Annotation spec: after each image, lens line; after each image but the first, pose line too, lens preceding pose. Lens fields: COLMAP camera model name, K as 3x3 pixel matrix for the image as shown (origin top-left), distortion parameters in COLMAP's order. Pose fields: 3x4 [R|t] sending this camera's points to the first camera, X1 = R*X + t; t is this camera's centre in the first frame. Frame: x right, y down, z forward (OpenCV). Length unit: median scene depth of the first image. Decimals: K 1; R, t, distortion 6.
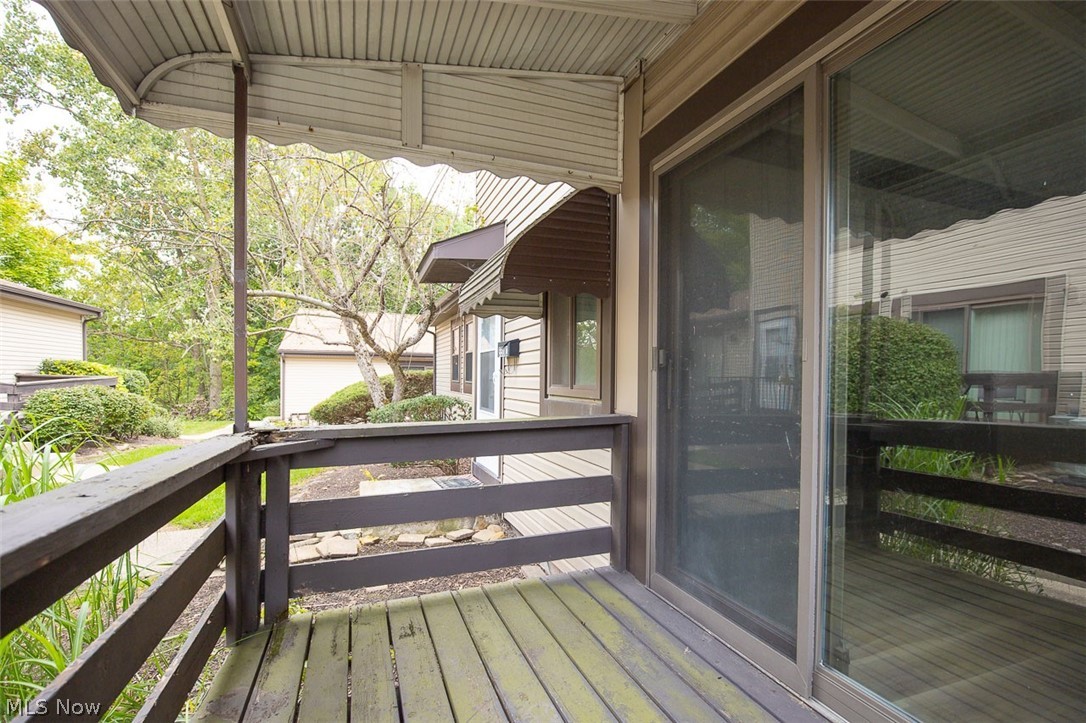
lens RADIAL K [[521.0, 0, 558.6], [0, 521.0, 381.3], [0, 0, 1]] dist [-0.002912, 0.000163]
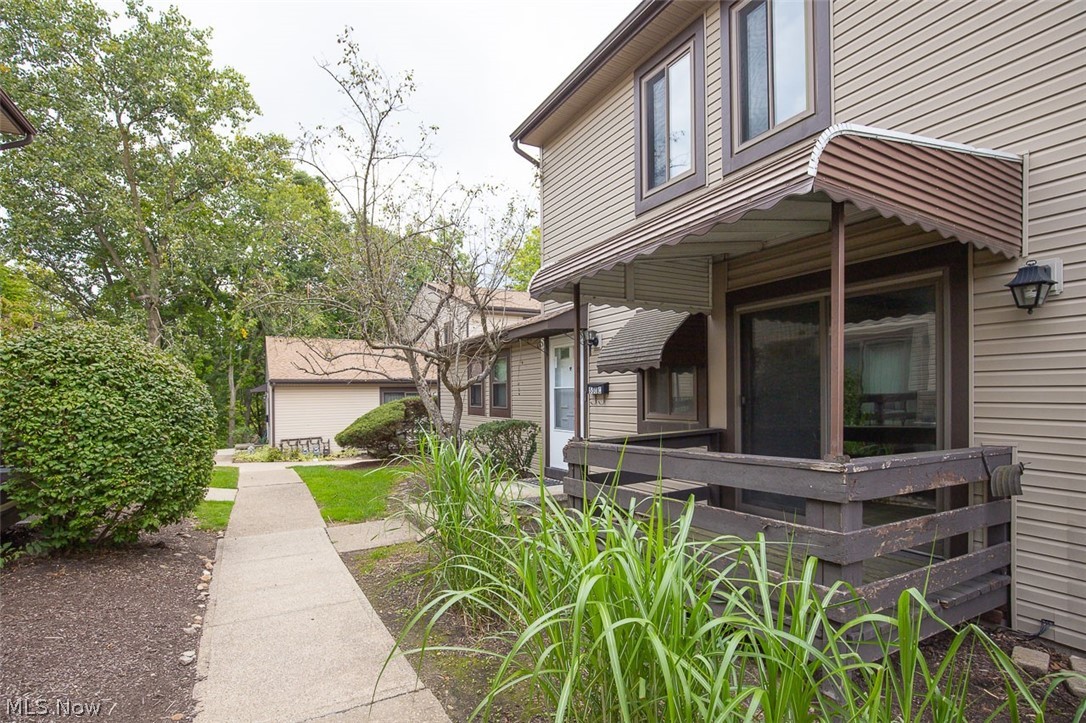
lens RADIAL K [[521.0, 0, 558.1], [0, 521.0, 389.2], [0, 0, 1]] dist [-0.002912, 0.000163]
pose [[0.989124, -0.020650, 0.145630, -0.660696], [0.023279, 0.999595, -0.016371, -0.057231], [-0.145233, 0.019583, 0.989204, -0.753864]]
